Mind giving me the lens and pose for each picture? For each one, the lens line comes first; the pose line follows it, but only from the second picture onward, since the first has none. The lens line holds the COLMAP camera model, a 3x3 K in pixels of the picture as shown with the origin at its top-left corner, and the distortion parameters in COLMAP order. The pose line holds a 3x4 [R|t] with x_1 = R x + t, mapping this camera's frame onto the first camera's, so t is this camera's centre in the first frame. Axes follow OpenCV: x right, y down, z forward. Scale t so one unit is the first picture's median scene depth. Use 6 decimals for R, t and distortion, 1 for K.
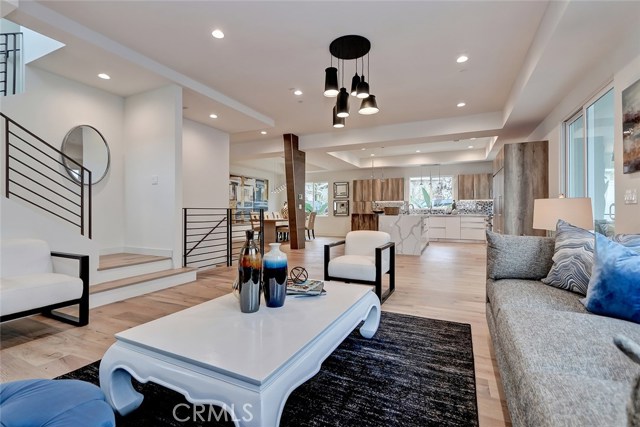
lens RADIAL K [[293.2, 0, 321.2], [0, 293.2, 209.5], [0, 0, 1]] dist [0.000284, -0.001074]
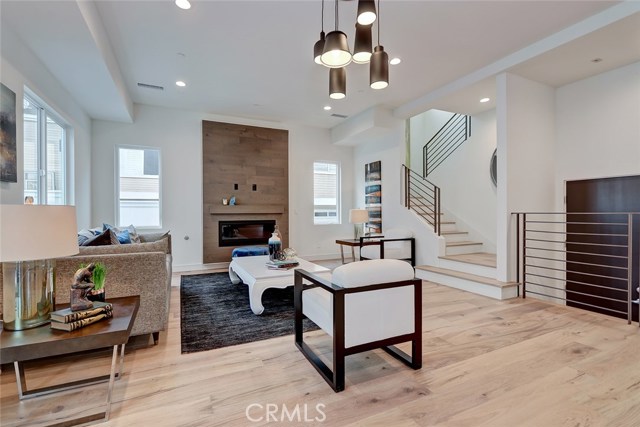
lens RADIAL K [[293.2, 0, 312.1], [0, 293.2, 213.4], [0, 0, 1]] dist [0.000284, -0.001074]
pose [[-0.641865, 0.005952, -0.766795, 0.225801], [0.009082, 0.999959, 0.000159, -0.004040], [0.766764, -0.006862, -0.641892, 0.453934]]
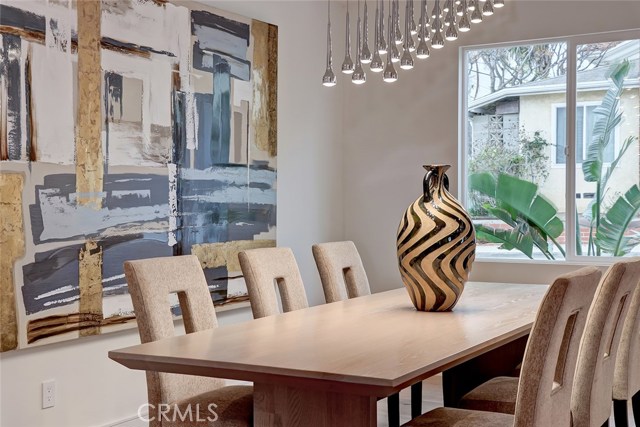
lens RADIAL K [[855.5, 0, 319.3], [0, 855.5, 216.0], [0, 0, 1]] dist [0.041895, 0.000000]
pose [[0.994163, -0.001706, -0.107879, -0.126967], [0.004397, 0.999685, 0.024717, -0.015821], [0.107803, -0.025047, 0.993857, 0.641178]]
